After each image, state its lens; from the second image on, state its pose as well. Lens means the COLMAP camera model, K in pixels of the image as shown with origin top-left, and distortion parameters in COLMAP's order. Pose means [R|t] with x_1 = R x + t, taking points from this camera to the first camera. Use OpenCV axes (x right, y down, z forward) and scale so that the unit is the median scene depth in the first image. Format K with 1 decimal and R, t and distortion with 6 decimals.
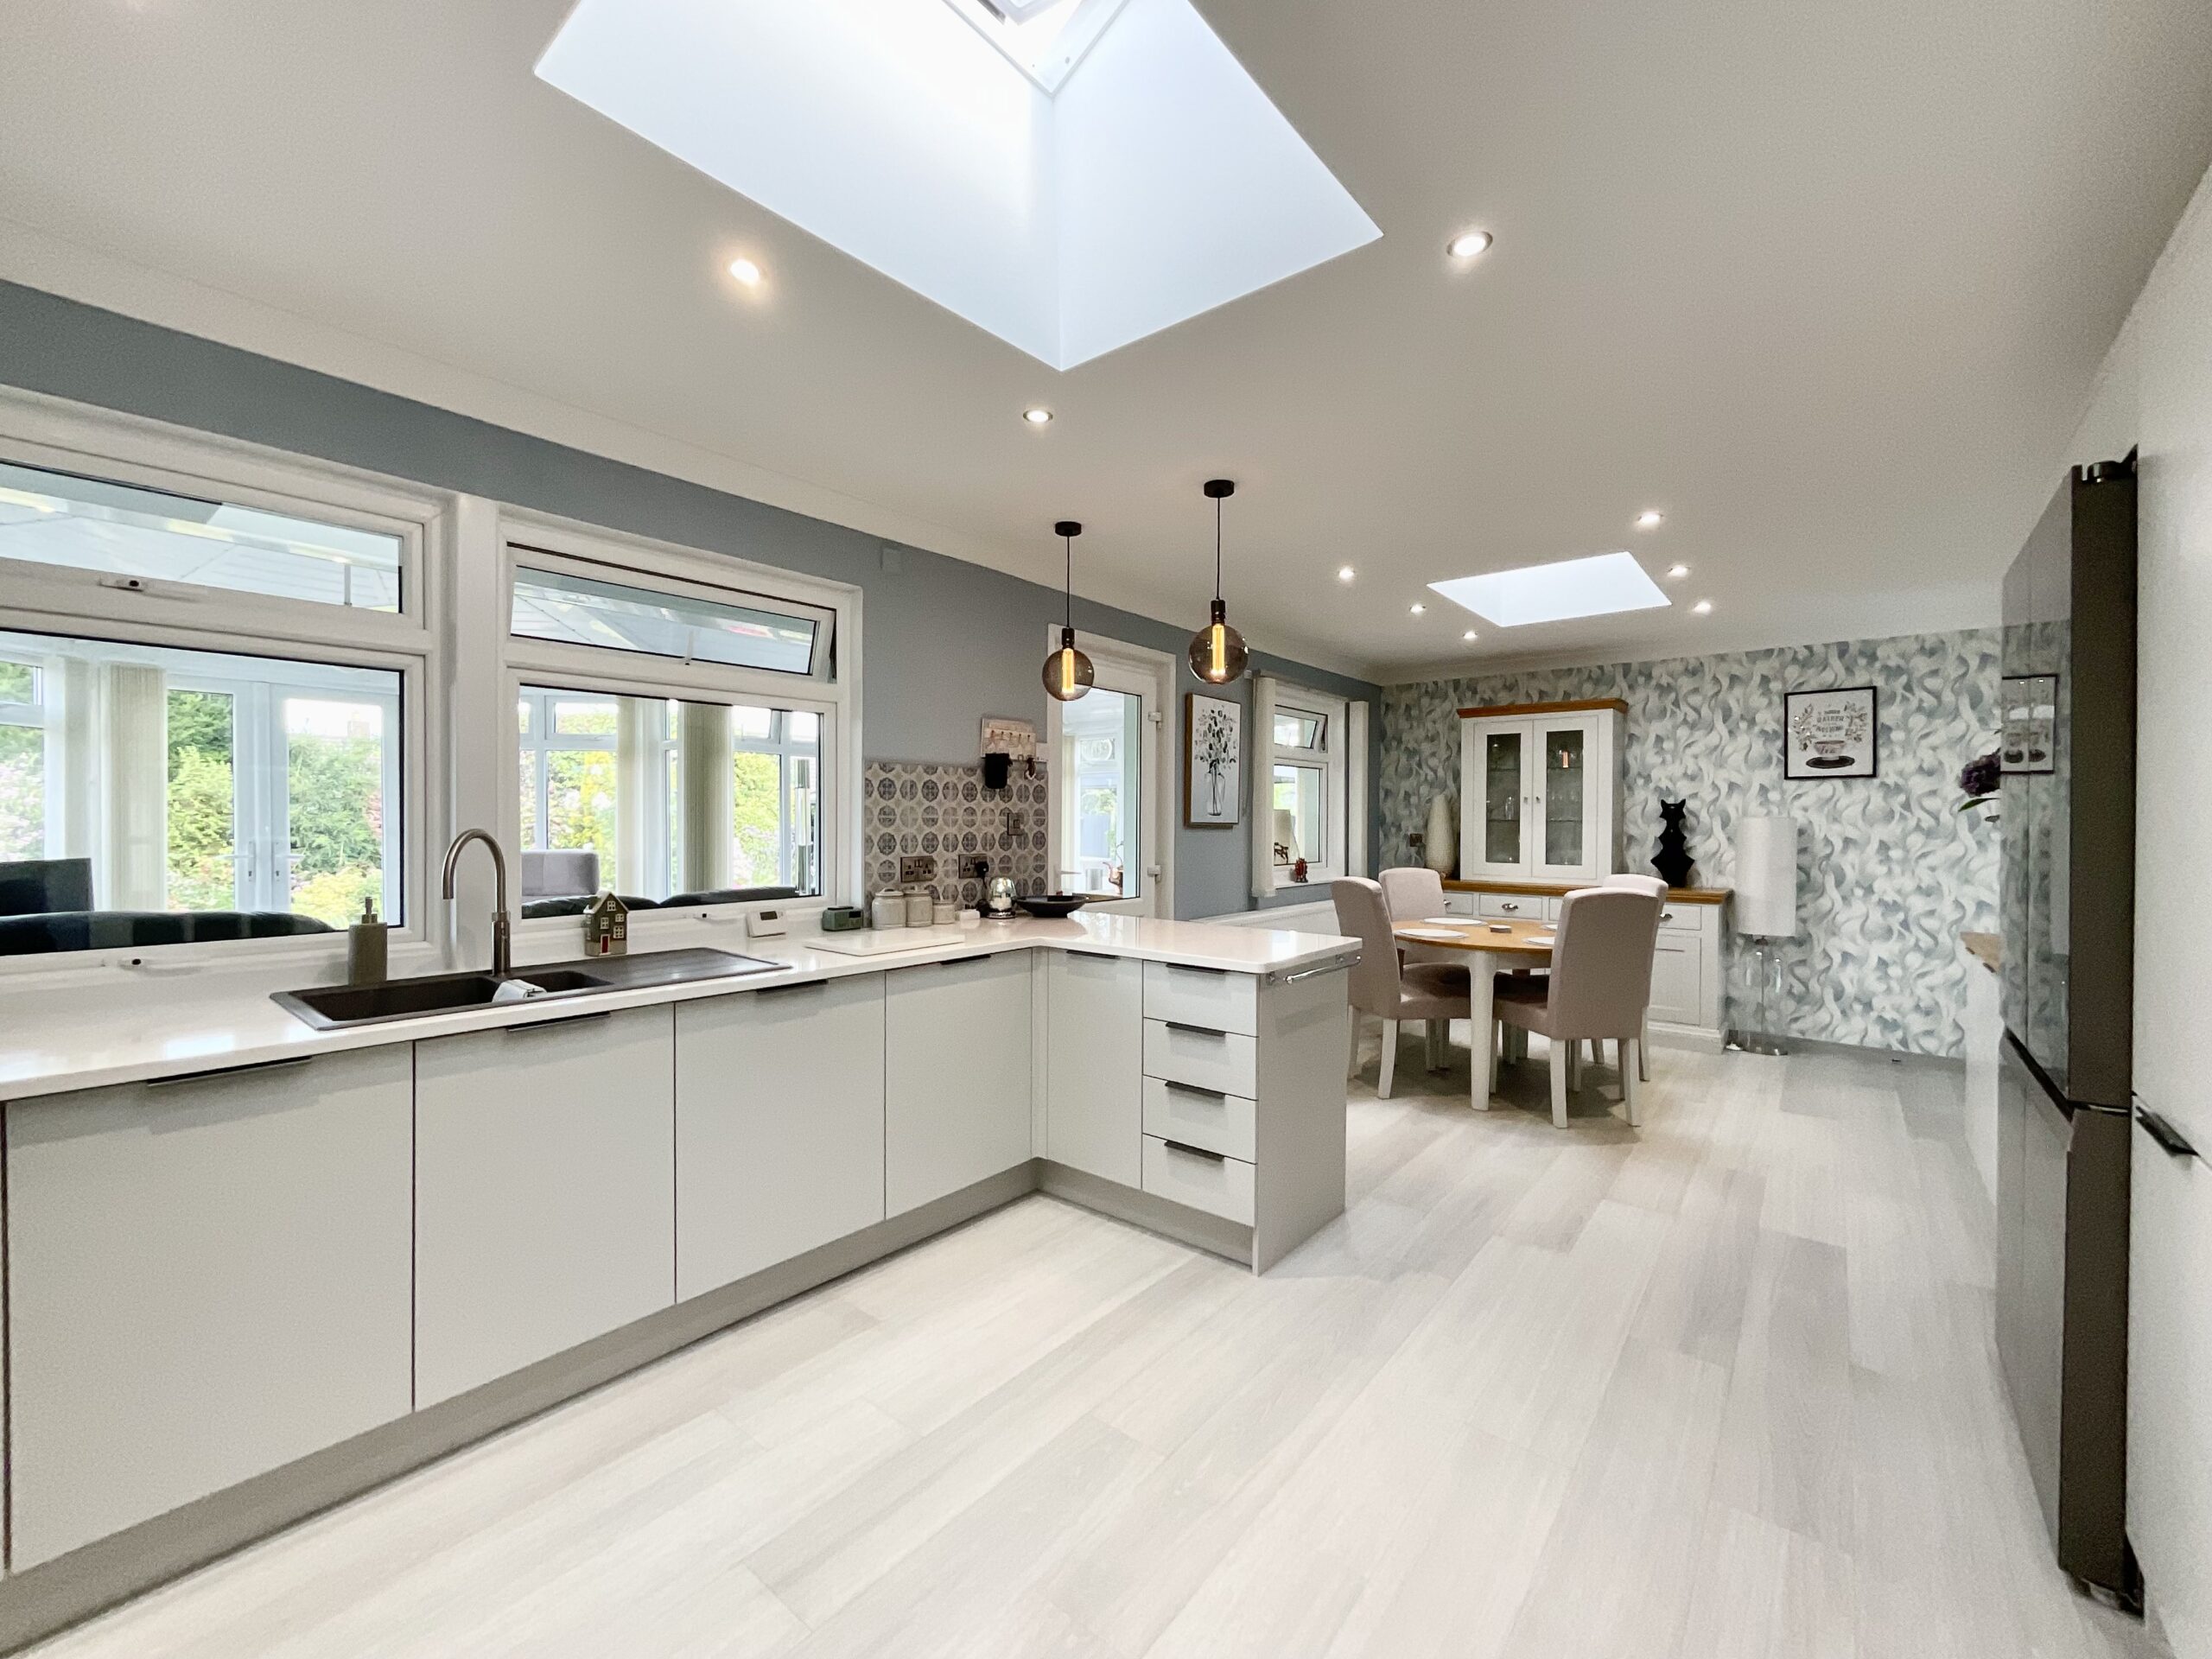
lens RADIAL K [[905.5, 0, 1107.7], [0, 905.5, 828.4], [0, 0, 1]] dist [0.008839, -0.002047]
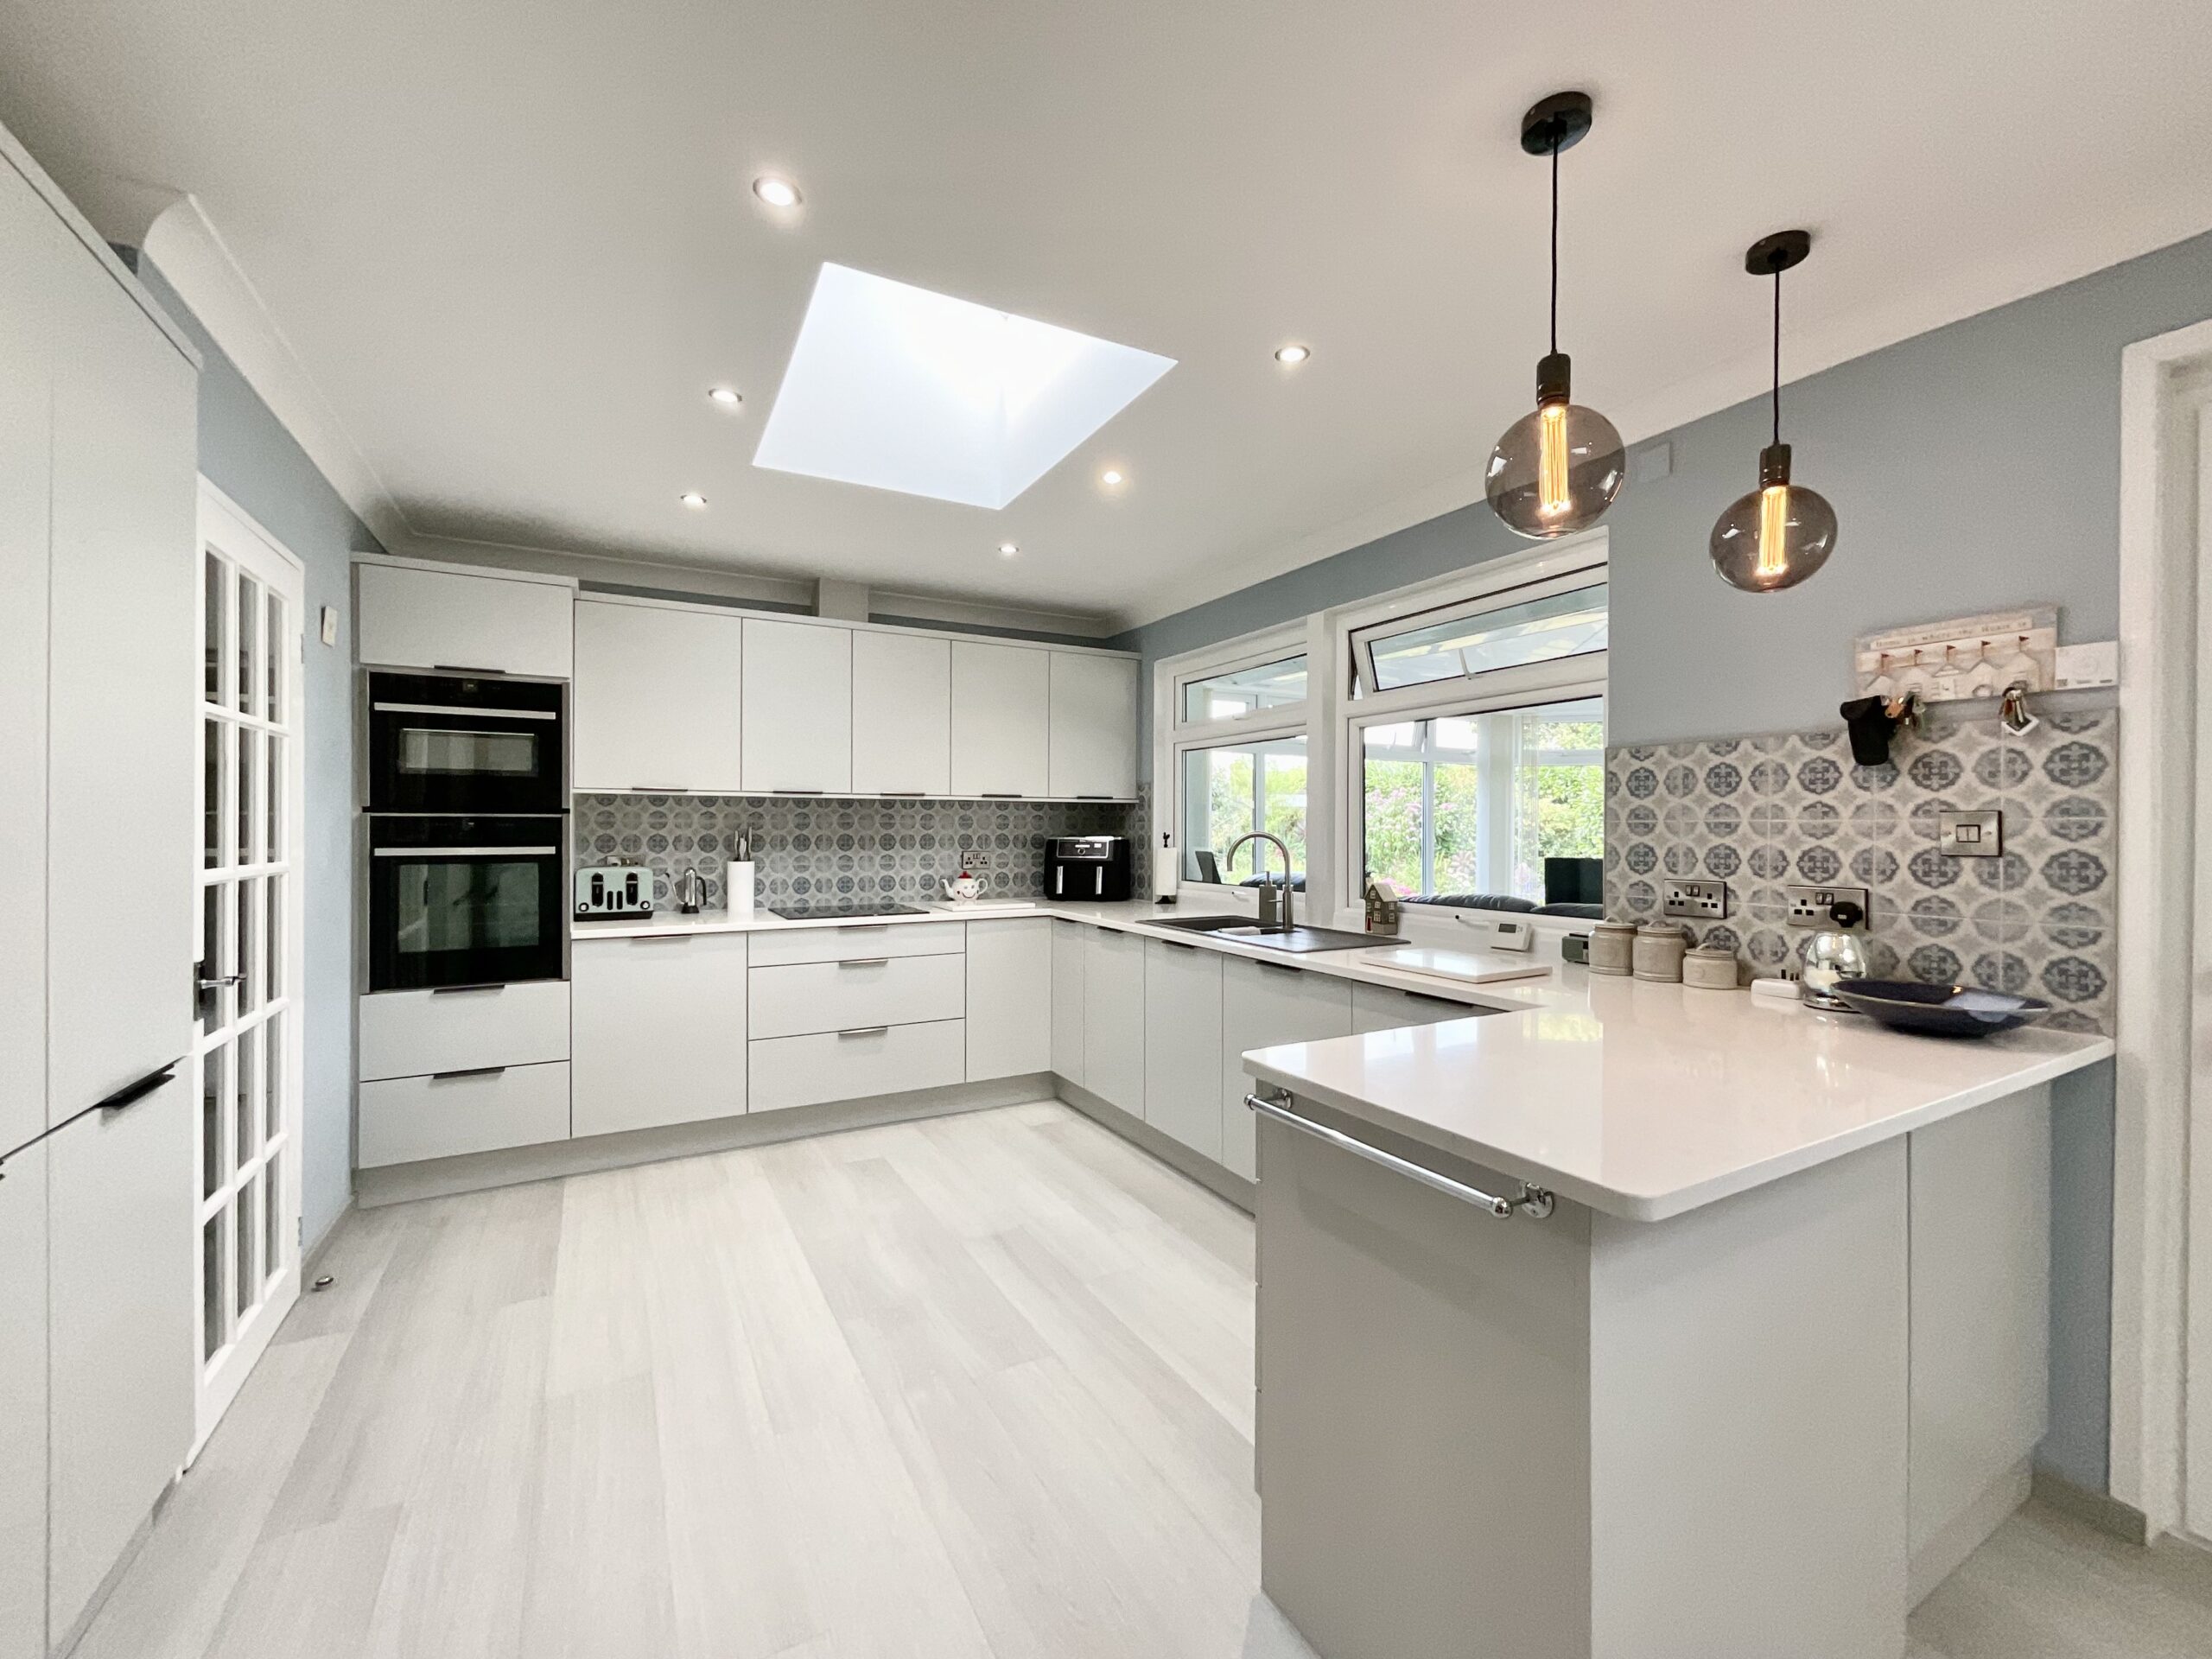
lens RADIAL K [[905.5, 0, 1106.3], [0, 905.5, 828.7], [0, 0, 1]] dist [0.008839, -0.002047]
pose [[-0.377820, -0.003788, -0.925871, 0.389106], [-0.014425, 0.999894, 0.001795, -0.001310], [0.925767, 0.014034, -0.377834, 0.578234]]
